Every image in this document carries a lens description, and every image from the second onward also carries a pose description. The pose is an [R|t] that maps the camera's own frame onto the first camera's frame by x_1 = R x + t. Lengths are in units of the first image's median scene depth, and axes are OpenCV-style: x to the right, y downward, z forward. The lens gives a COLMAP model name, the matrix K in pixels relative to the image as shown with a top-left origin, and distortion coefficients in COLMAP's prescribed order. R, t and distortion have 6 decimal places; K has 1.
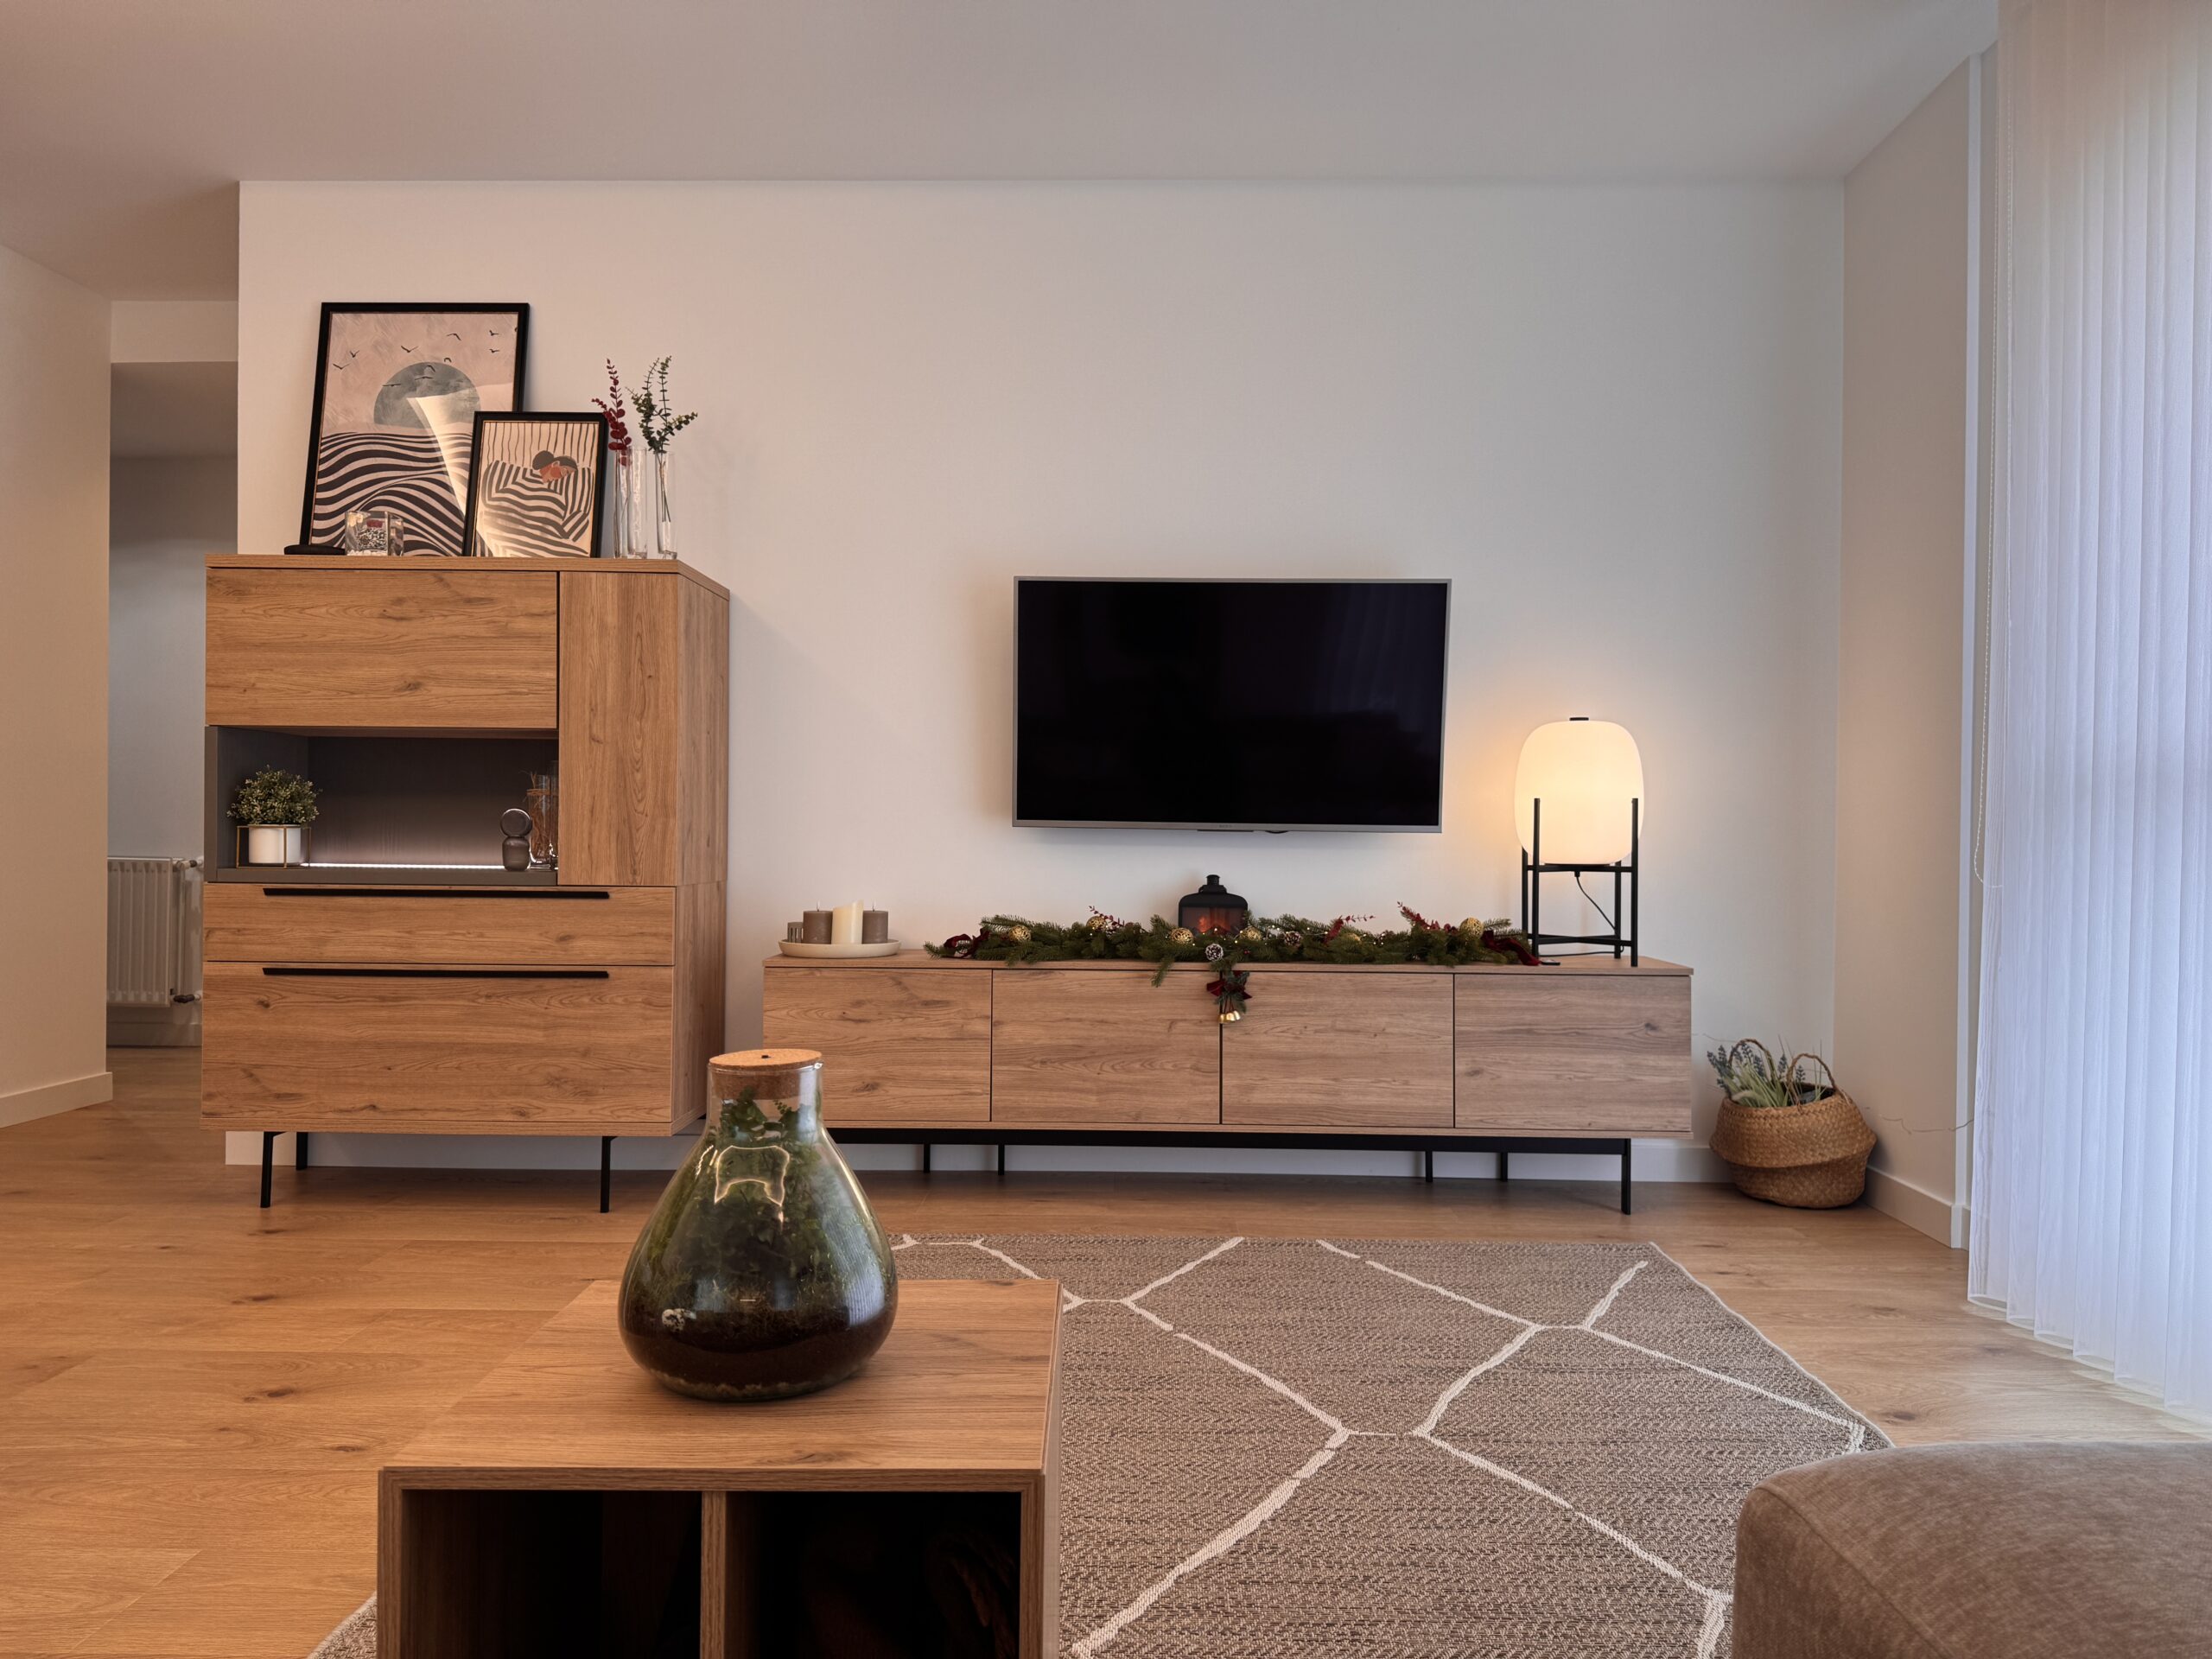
lens RADIAL K [[1552.3, 0, 1104.4], [0, 1552.3, 843.1], [0, 0, 1]] dist [0.007108, 0.000879]
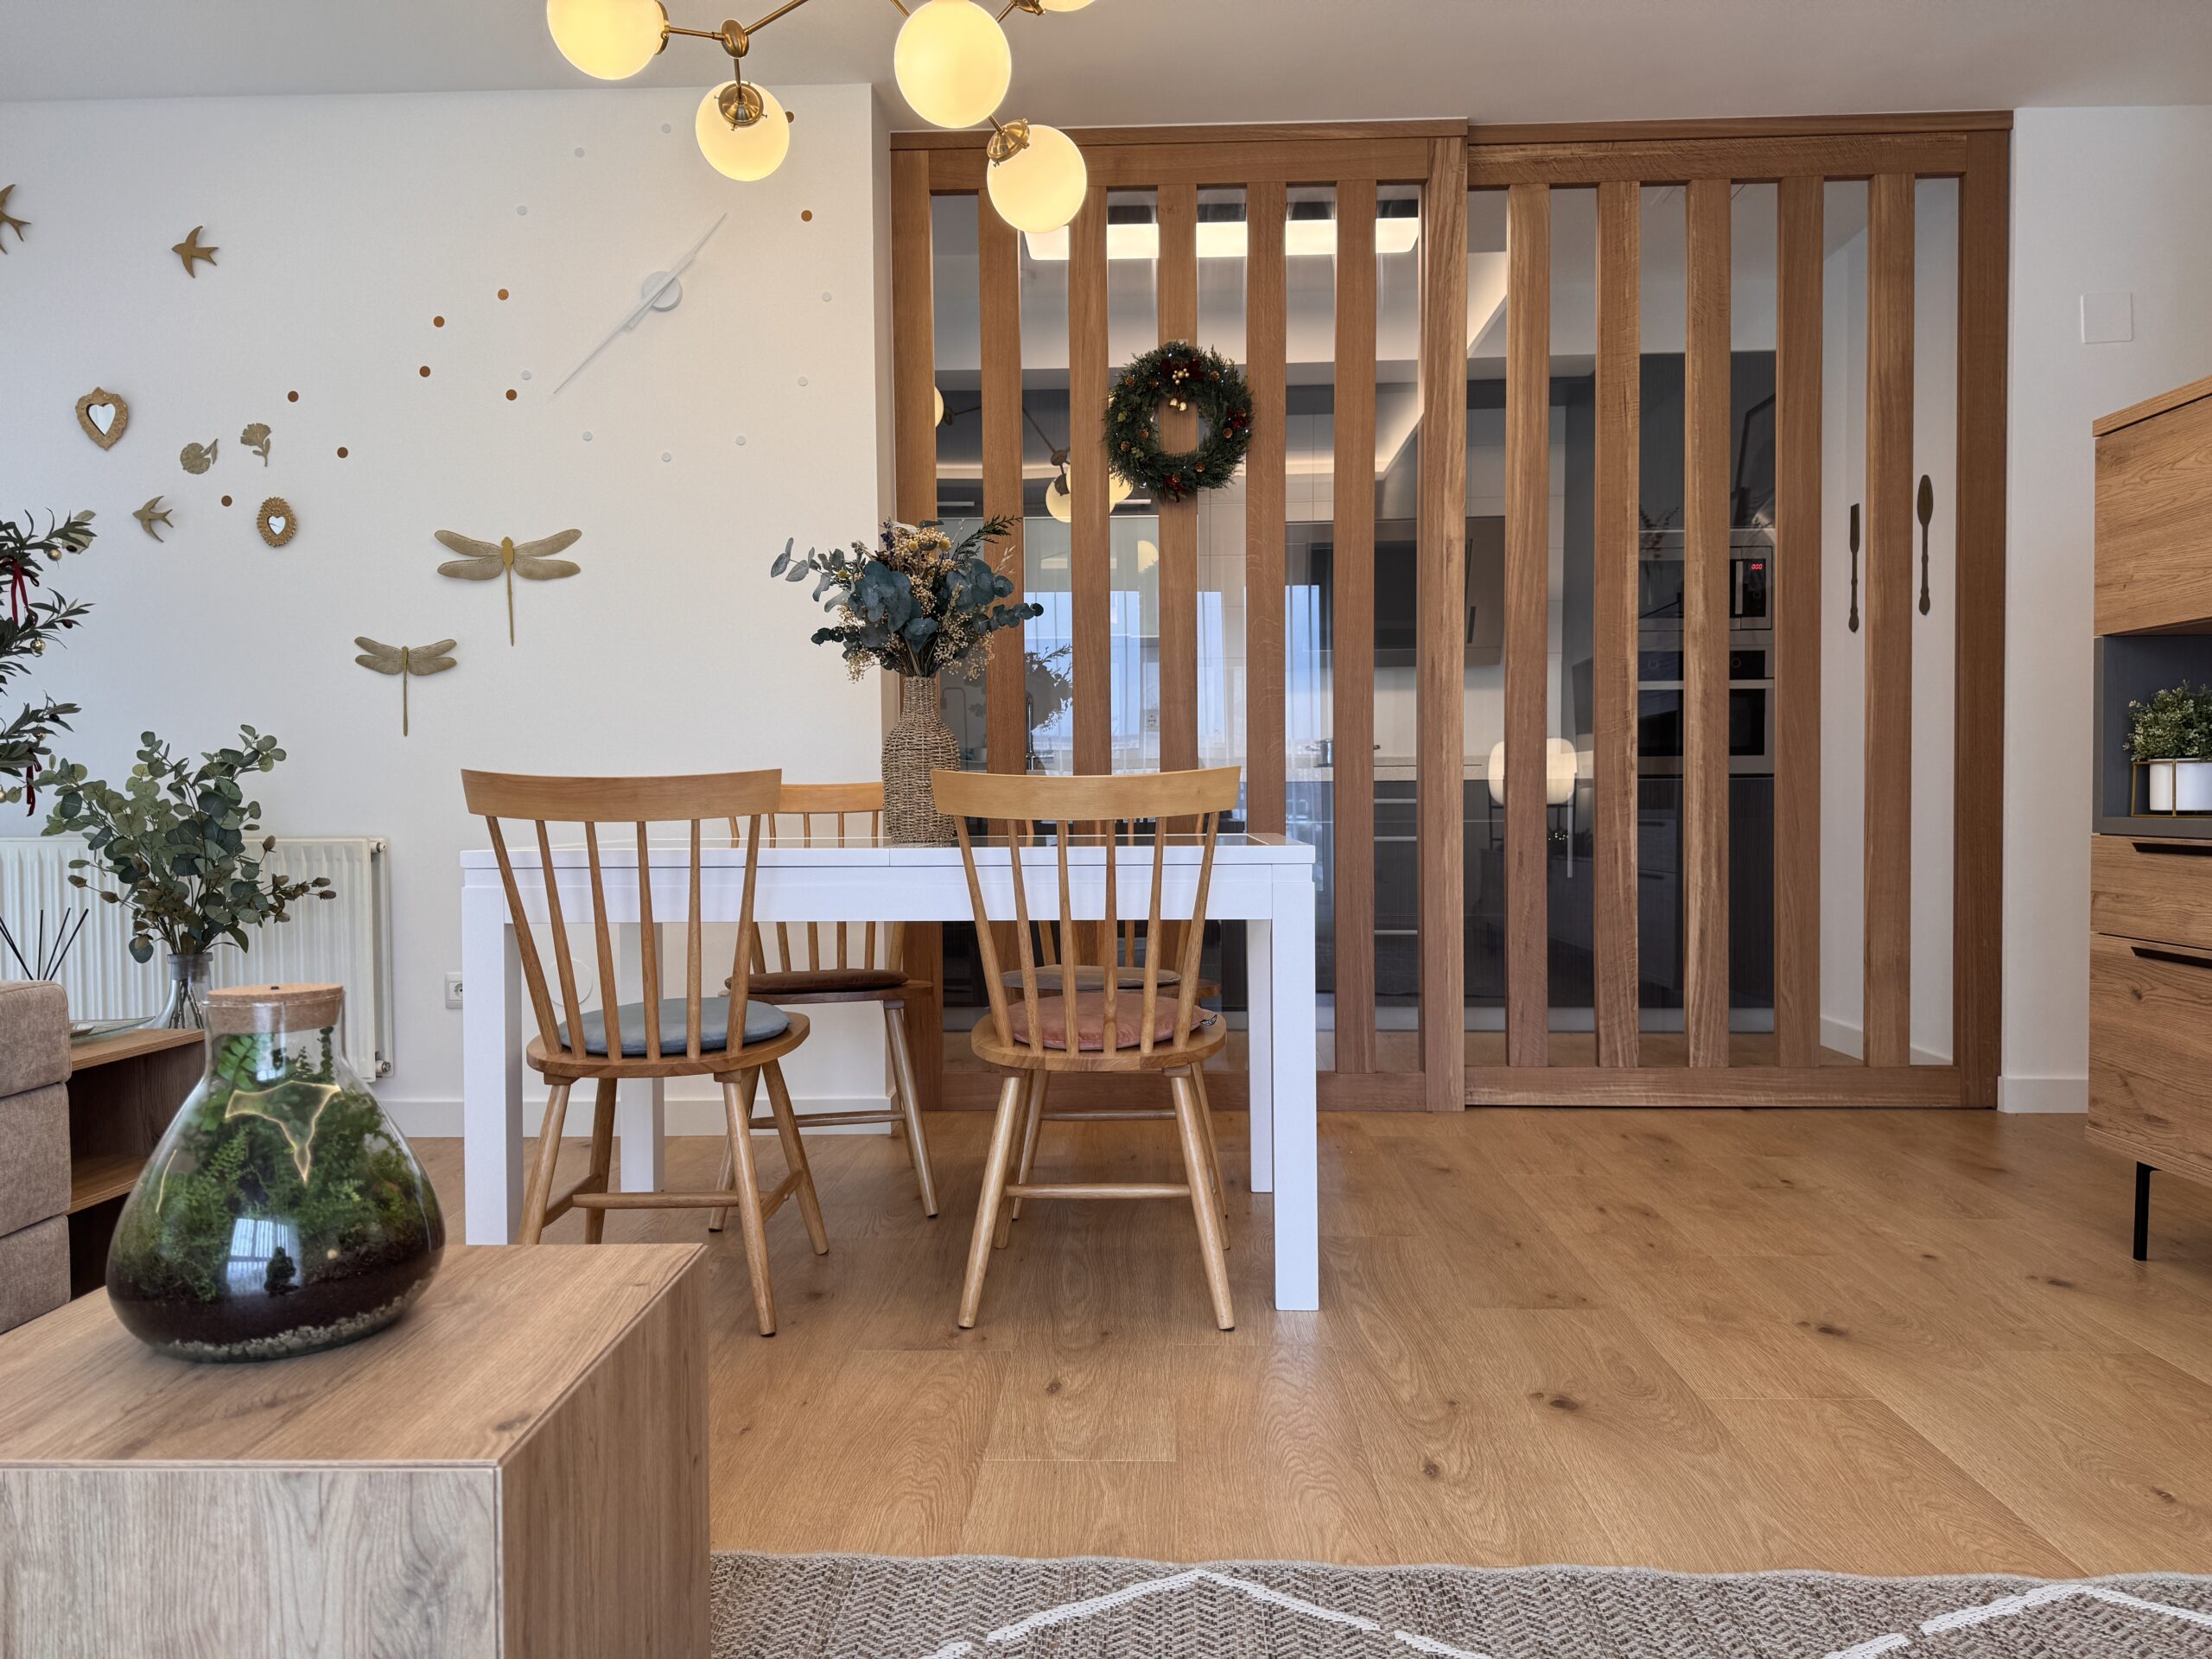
lens RADIAL K [[1552.3, 0, 1106.6], [0, 1552.3, 856.5], [0, 0, 1]] dist [0.000025, -0.003887]
pose [[-0.011795, 0.027358, -0.999556, 0.226672], [0.002760, 0.999623, 0.027328, 0.013580], [0.999927, -0.002436, -0.011866, 0.504248]]
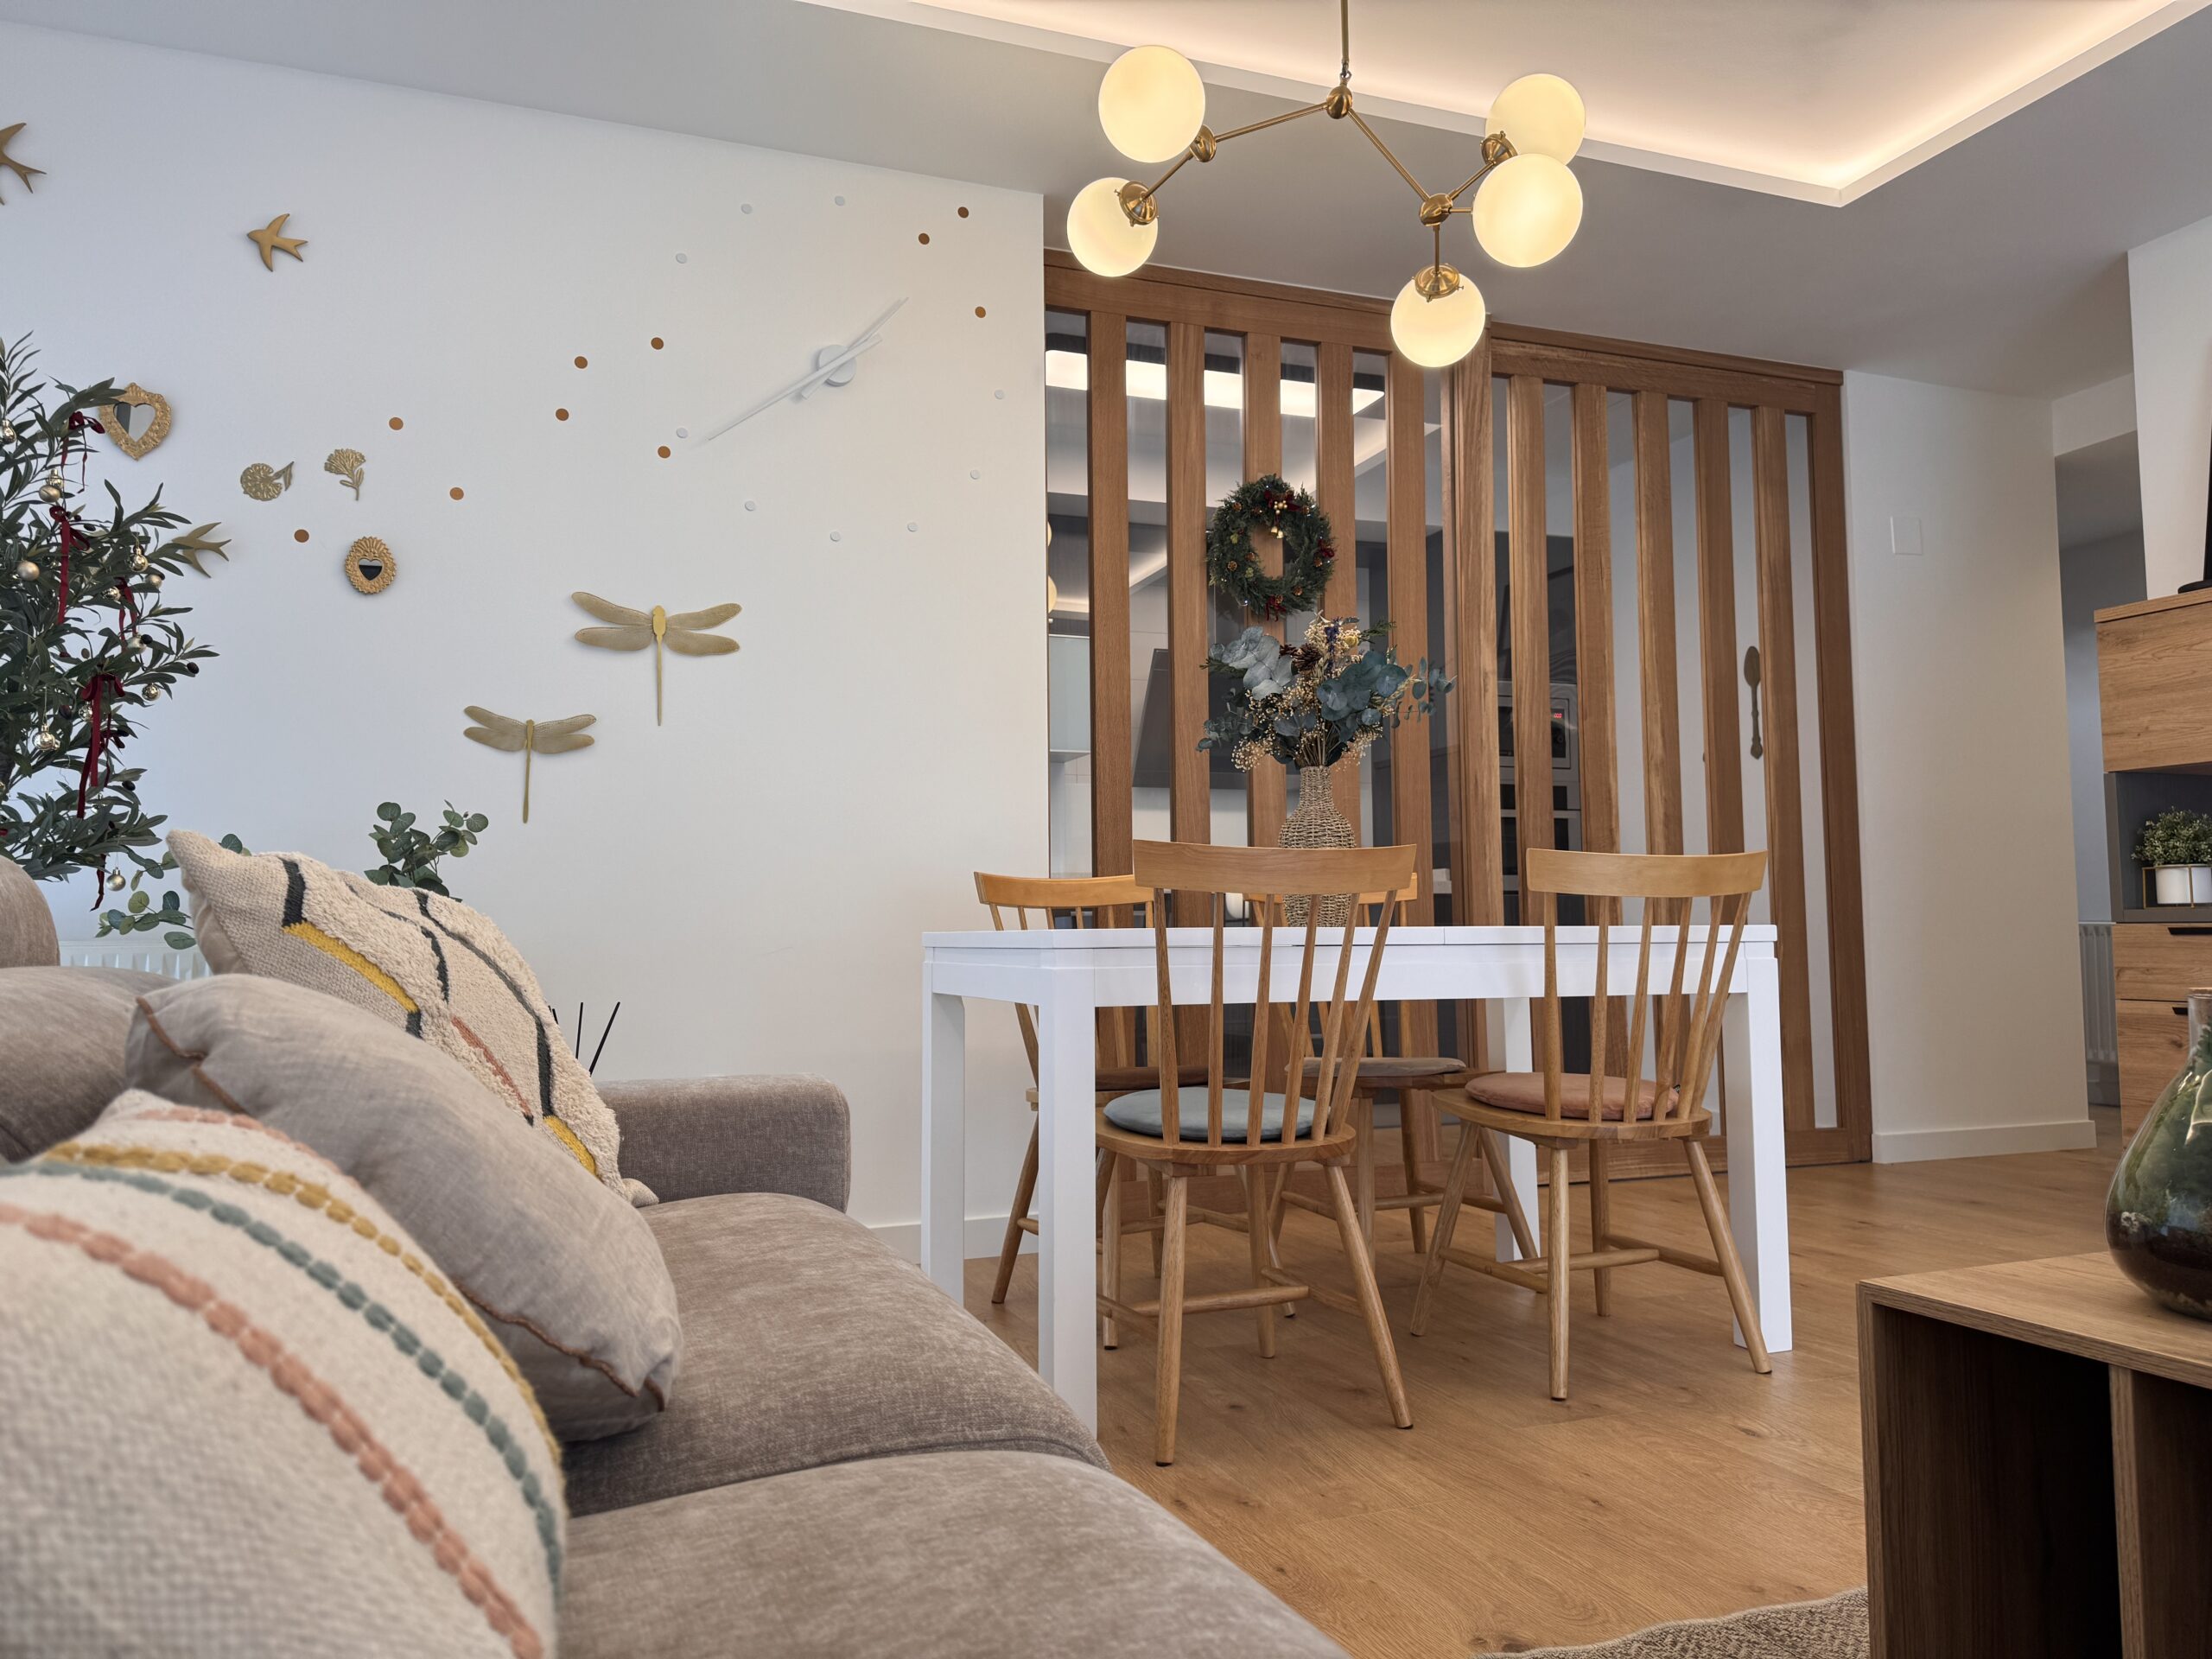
lens RADIAL K [[1555.0, 0, 1106.0], [0, 1555.0, 829.5], [0, 0, 1]] dist [0.011887, -0.011081]
pose [[0.371098, -0.074192, -0.925625, 0.141717], [0.009887, 0.997062, -0.075954, 0.035512], [0.928541, 0.019035, 0.370741, -0.011725]]
